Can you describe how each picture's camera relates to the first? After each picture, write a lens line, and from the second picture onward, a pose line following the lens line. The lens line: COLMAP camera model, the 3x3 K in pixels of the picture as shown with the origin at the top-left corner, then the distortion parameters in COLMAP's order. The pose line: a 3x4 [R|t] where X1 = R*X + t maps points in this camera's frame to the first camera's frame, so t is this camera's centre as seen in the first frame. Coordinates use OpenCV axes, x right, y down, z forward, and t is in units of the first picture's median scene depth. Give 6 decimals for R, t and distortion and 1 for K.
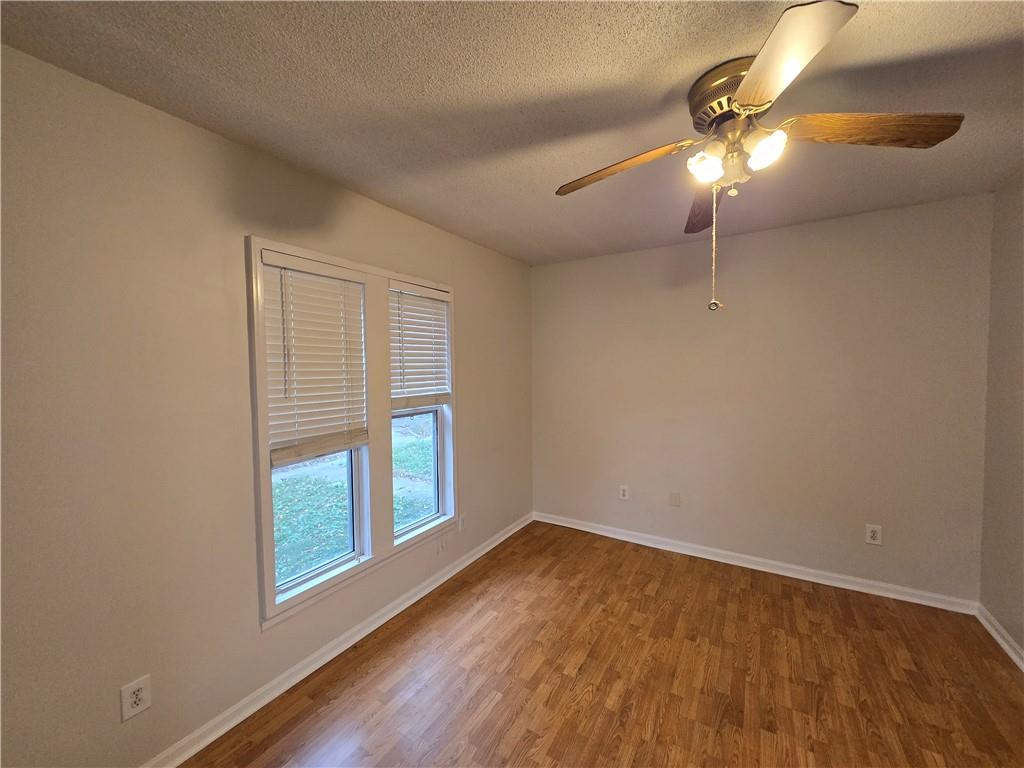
lens RADIAL K [[404.4, 0, 503.7], [0, 404.4, 385.8], [0, 0, 1]] dist [0.002589, -0.000052]
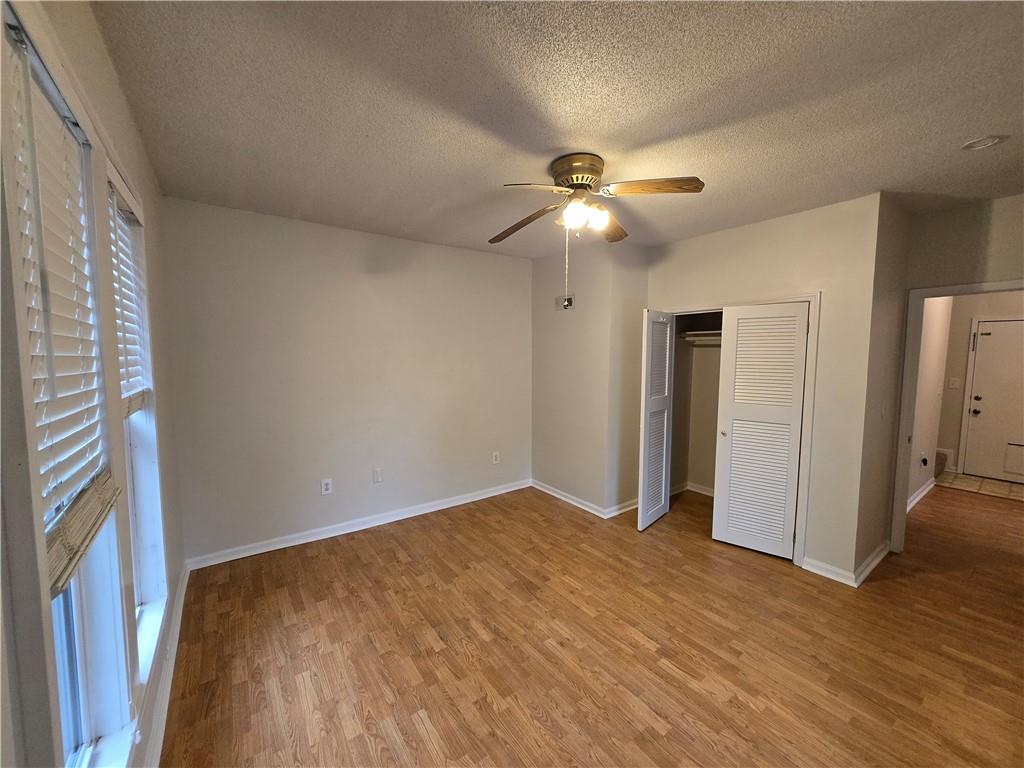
lens RADIAL K [[404.4, 0, 506.1], [0, 404.4, 385.1], [0, 0, 1]] dist [0.002589, -0.000052]
pose [[0.385564, -0.064468, 0.920426, -0.594747], [0.047785, 0.997613, 0.049857, 0.003171], [-0.921443, 0.024760, 0.387724, 0.380863]]
